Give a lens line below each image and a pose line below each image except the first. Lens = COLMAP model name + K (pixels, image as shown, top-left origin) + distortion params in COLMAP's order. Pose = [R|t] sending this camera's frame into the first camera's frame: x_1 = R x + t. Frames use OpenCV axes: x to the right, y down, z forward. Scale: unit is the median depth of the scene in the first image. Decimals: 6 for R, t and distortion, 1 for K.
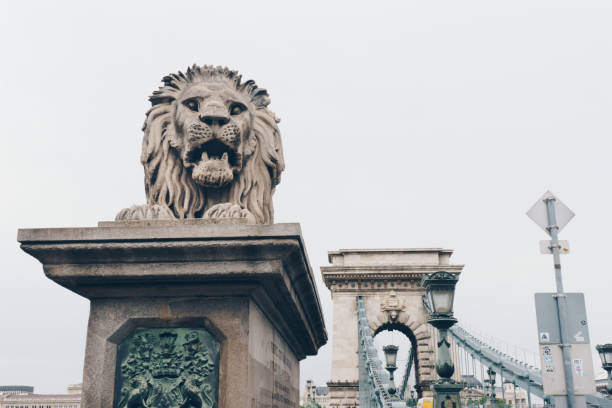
lens RADIAL K [[666.6, 0, 306.0], [0, 666.6, 204.0], [0, 0, 1]] dist [0.017936, 0.008105]
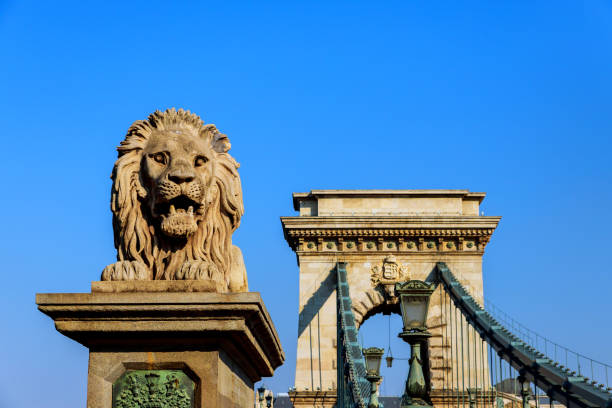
lens RADIAL K [[1083.4, 0, 306.0], [0, 1083.4, 204.0], [0, 0, 1]] dist [-0.007647, 0.038237]
pose [[0.998979, 0.010464, 0.043948, -0.009571], [-0.014452, 0.995706, 0.091441, -0.237300], [-0.042802, -0.091982, 0.994840, -0.757239]]
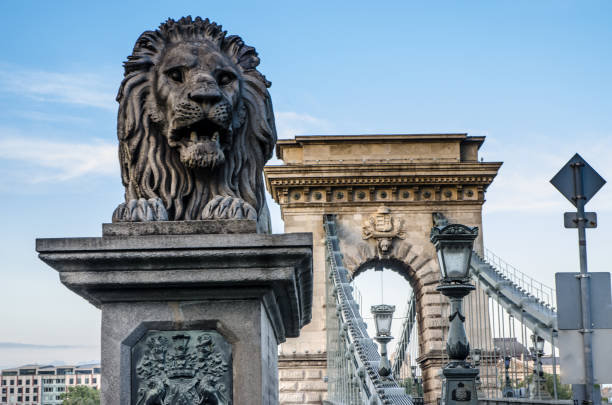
lens RADIAL K [[1168.0, 0, 306.0], [0, 1168.0, 202.5], [0, 0, 1]] dist [0.084243, 0.158830]
pose [[0.997990, -0.005648, 0.063122, -0.096442], [-0.002789, 0.991140, 0.132789, -0.186722], [-0.063313, -0.132698, 0.989132, -0.572766]]
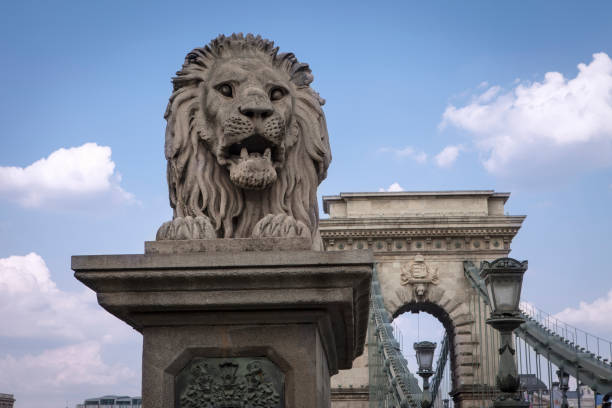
lens RADIAL K [[1023.9, 0, 306.0], [0, 1023.9, 204.0], [0, 0, 1]] dist [-0.012791, -0.025650]
pose [[0.999756, -0.004883, 0.021555, -0.096970], [0.003057, 0.996465, 0.083955, -0.112407], [-0.021889, -0.083869, 0.996236, -0.310503]]
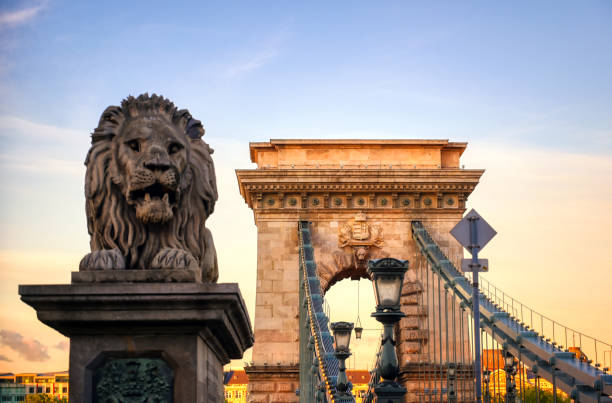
lens RADIAL K [[1245.9, 0, 306.0], [0, 1245.9, 201.5], [0, 0, 1]] dist [0.057595, 0.126868]
pose [[0.996814, 0.009078, 0.079247, -0.051789], [-0.019480, 0.991126, 0.131491, -0.327650], [-0.077351, -0.132616, 0.988145, -1.020904]]
